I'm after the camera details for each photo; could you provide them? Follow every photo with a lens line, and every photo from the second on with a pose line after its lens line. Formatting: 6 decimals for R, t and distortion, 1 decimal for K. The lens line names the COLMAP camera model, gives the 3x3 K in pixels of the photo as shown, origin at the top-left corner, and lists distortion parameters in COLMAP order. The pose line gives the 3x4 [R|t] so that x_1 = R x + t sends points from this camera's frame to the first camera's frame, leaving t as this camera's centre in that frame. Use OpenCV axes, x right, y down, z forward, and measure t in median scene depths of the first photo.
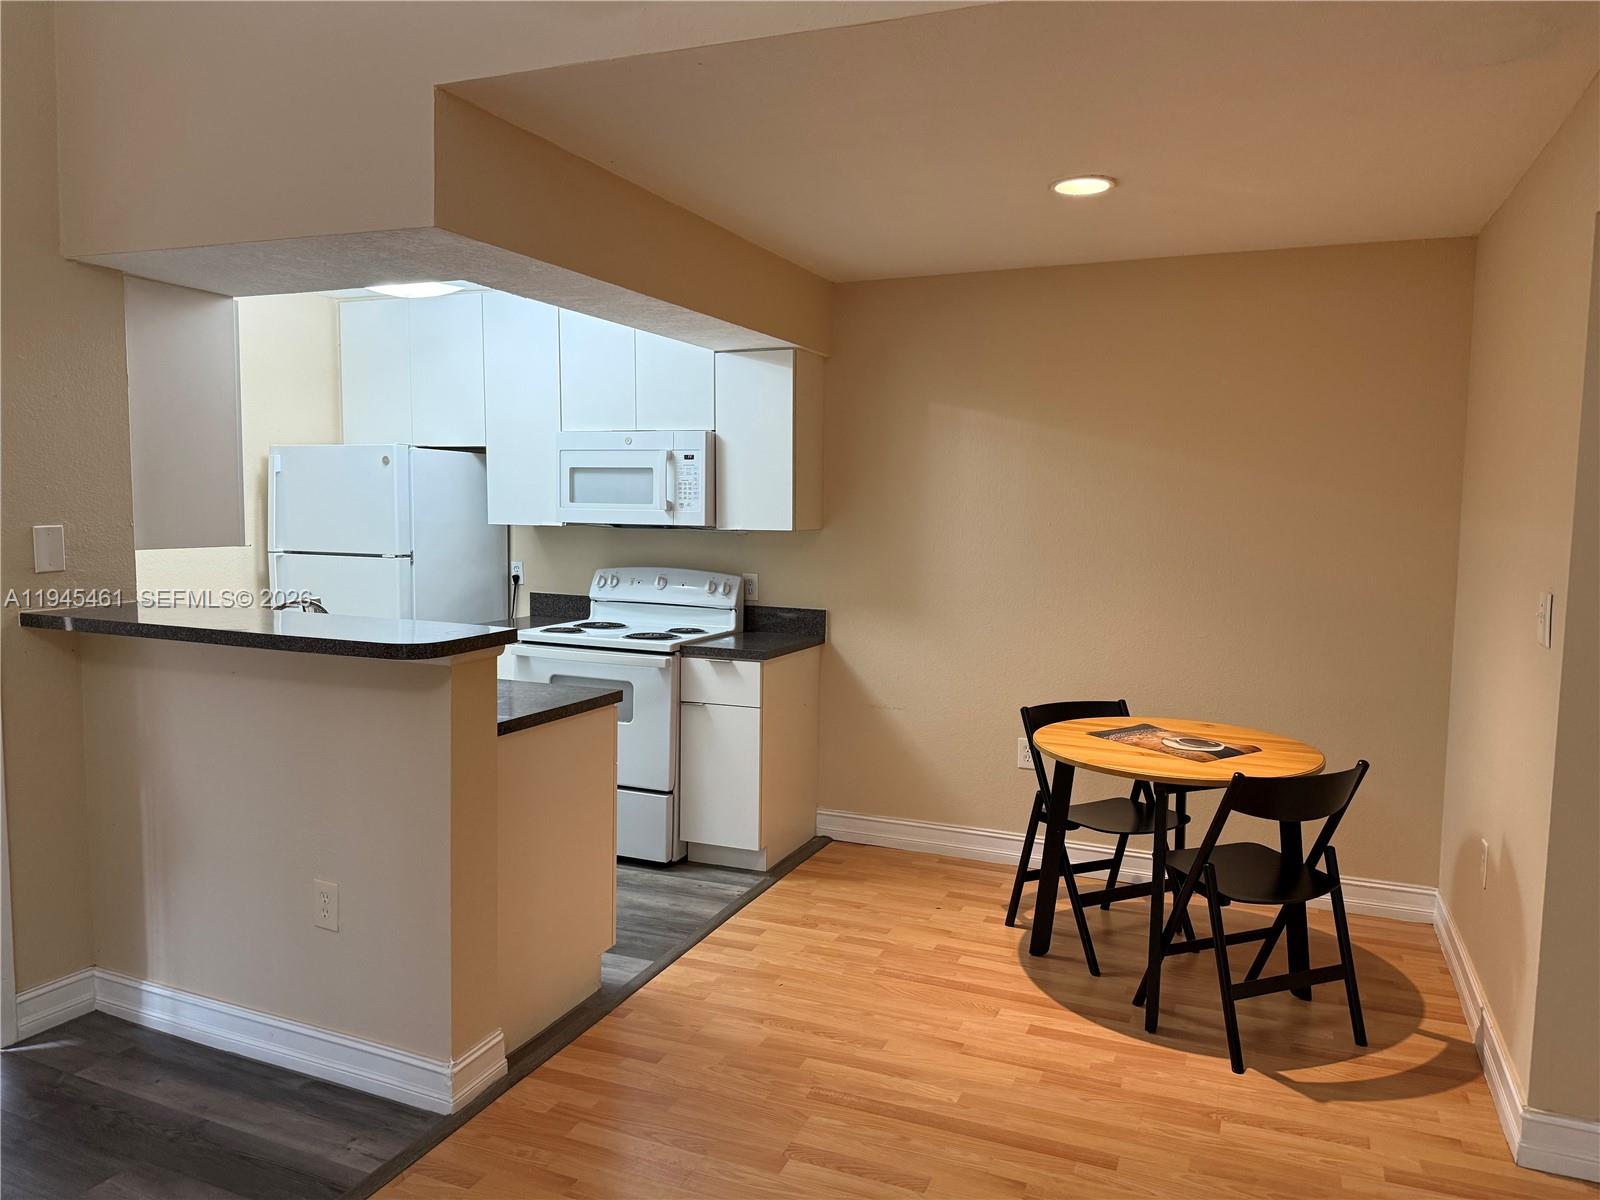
lens RADIAL K [[1127.8, 0, 795.6], [0, 1127.8, 610.7], [0, 0, 1]] dist [0.151844, -0.224806]
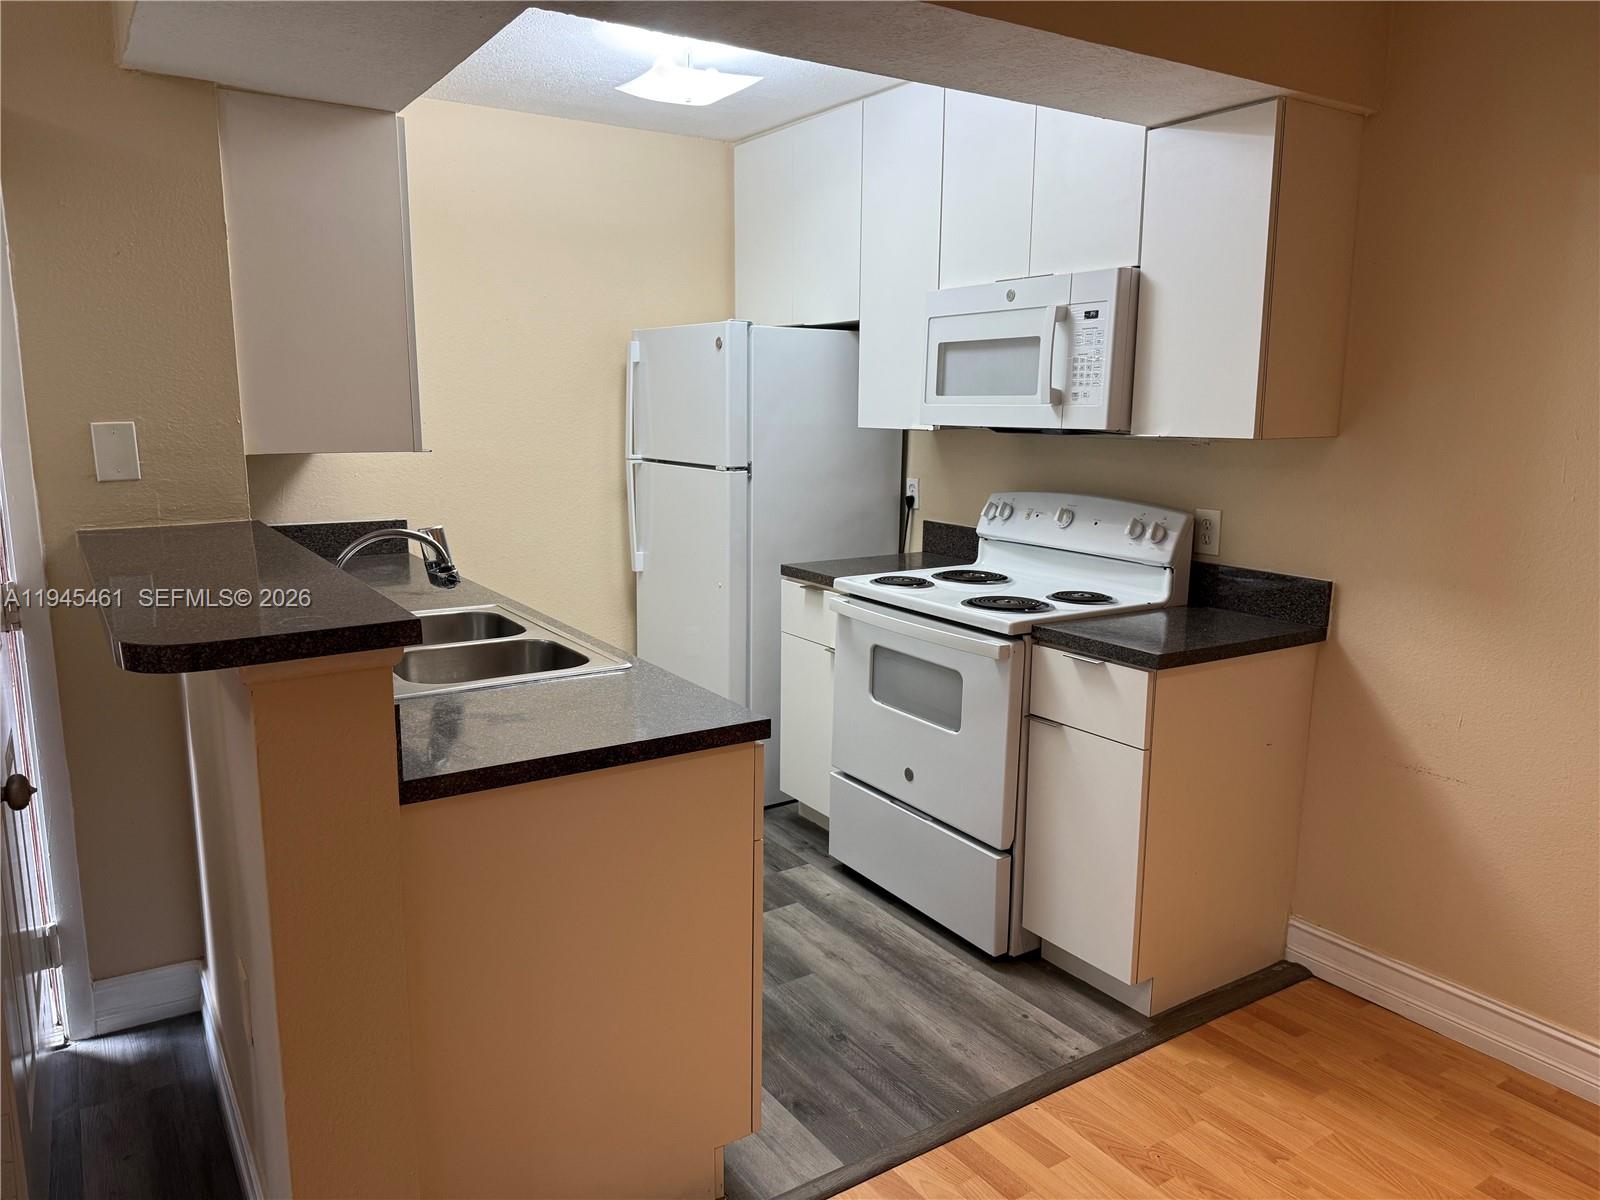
lens RADIAL K [[1124.1, 0, 792.6], [0, 1124.1, 606.7], [0, 0, 1]] dist [0.105559, -0.182936]
pose [[0.832160, 0.093569, -0.546585, 0.124352], [-0.049832, 0.994292, 0.094344, -0.030817], [0.552293, -0.051272, 0.832072, 0.412019]]
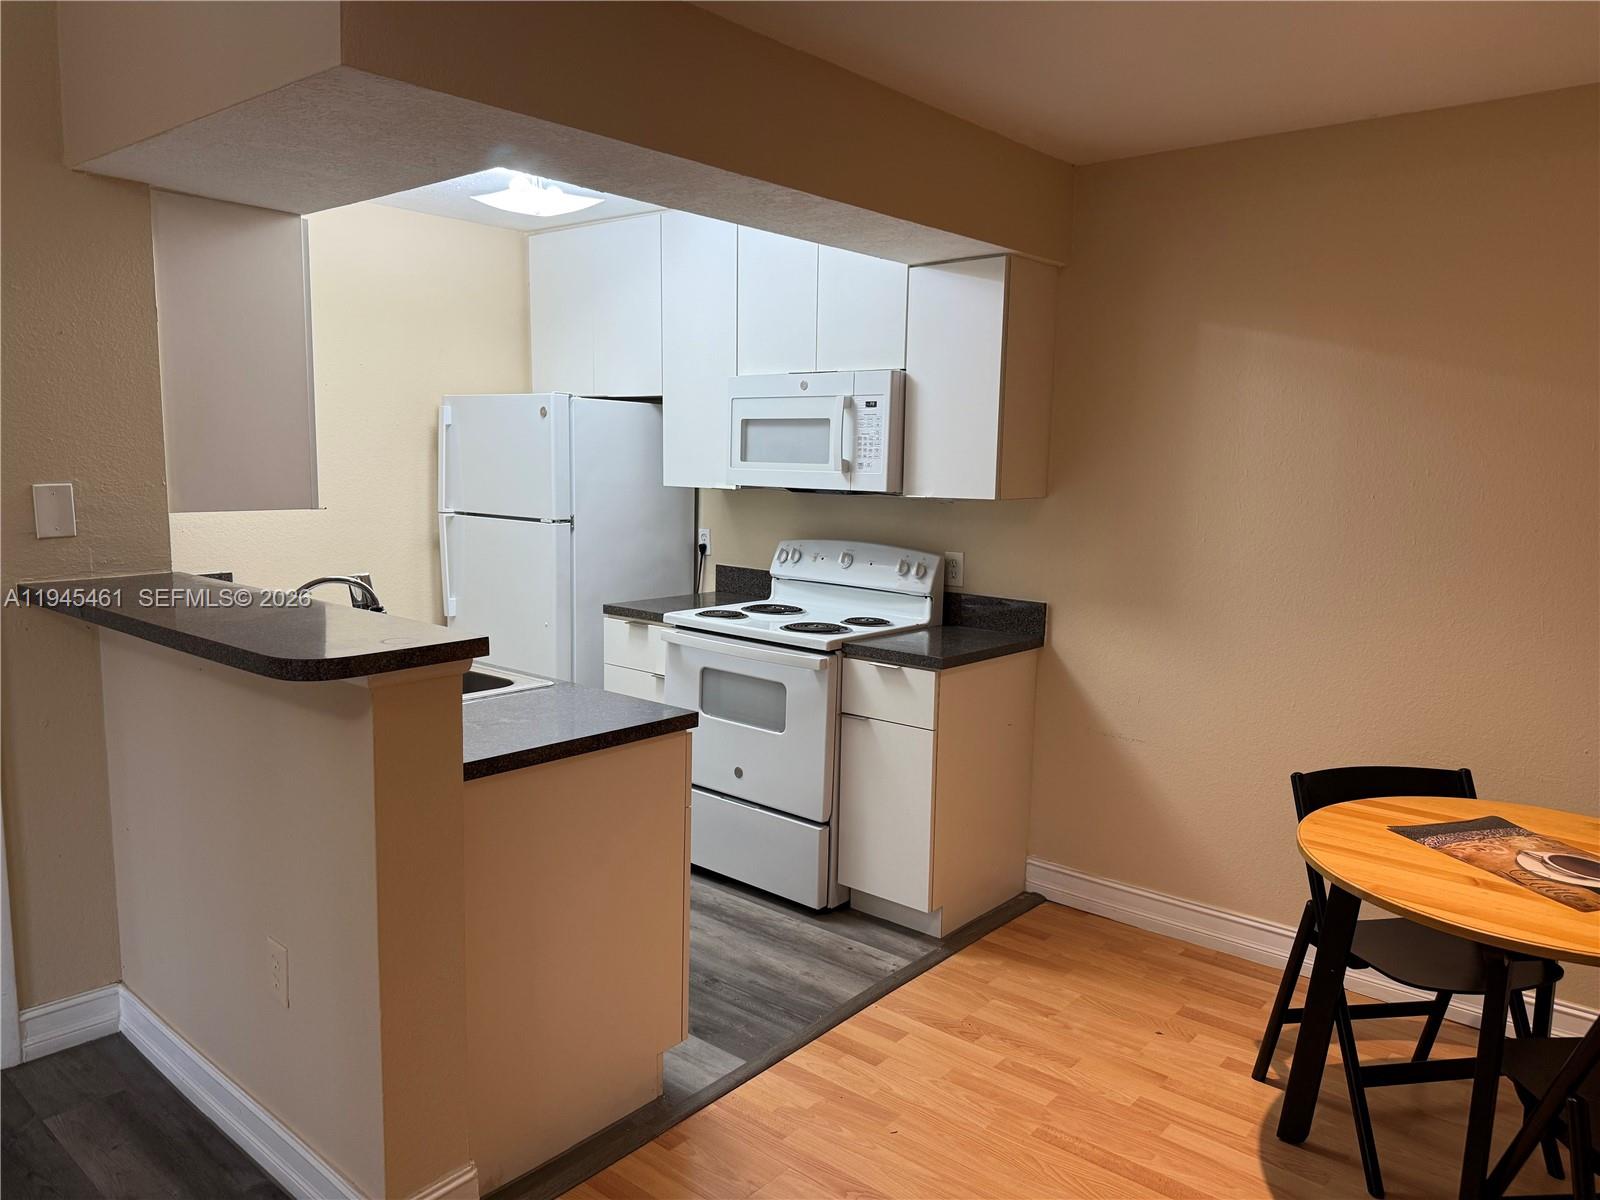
lens RADIAL K [[1127.8, 0, 795.6], [0, 1127.8, 610.7], [0, 0, 1]] dist [0.151844, -0.224806]
pose [[0.954747, 0.046286, -0.293797, 0.098517], [-0.035170, 0.998455, 0.043010, -0.024606], [0.295334, -0.030731, 0.954900, 0.230770]]
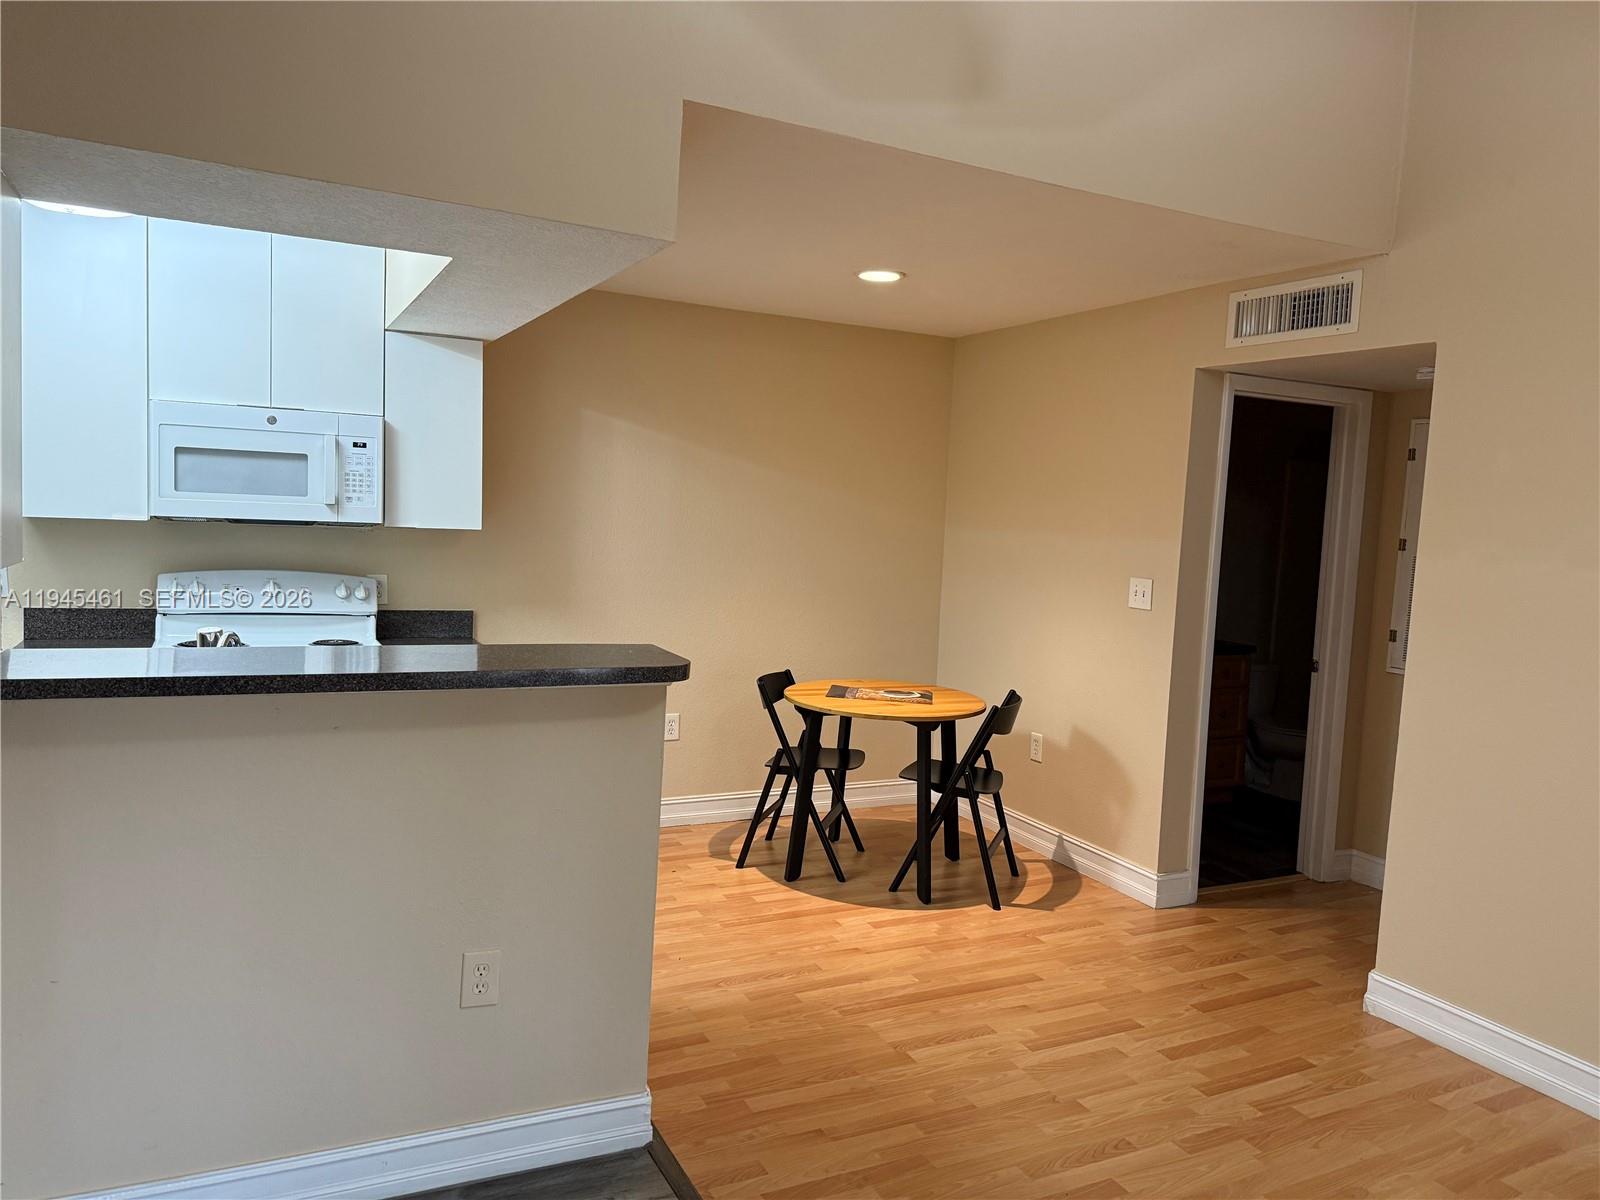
lens RADIAL K [[1127.8, 0, 795.6], [0, 1127.8, 610.7], [0, 0, 1]] dist [0.151844, -0.224806]
pose [[0.650638, -0.050277, 0.757722, -0.577929], [0.038167, 0.998710, 0.033494, -0.024674], [-0.758428, 0.007127, 0.651718, 0.166460]]
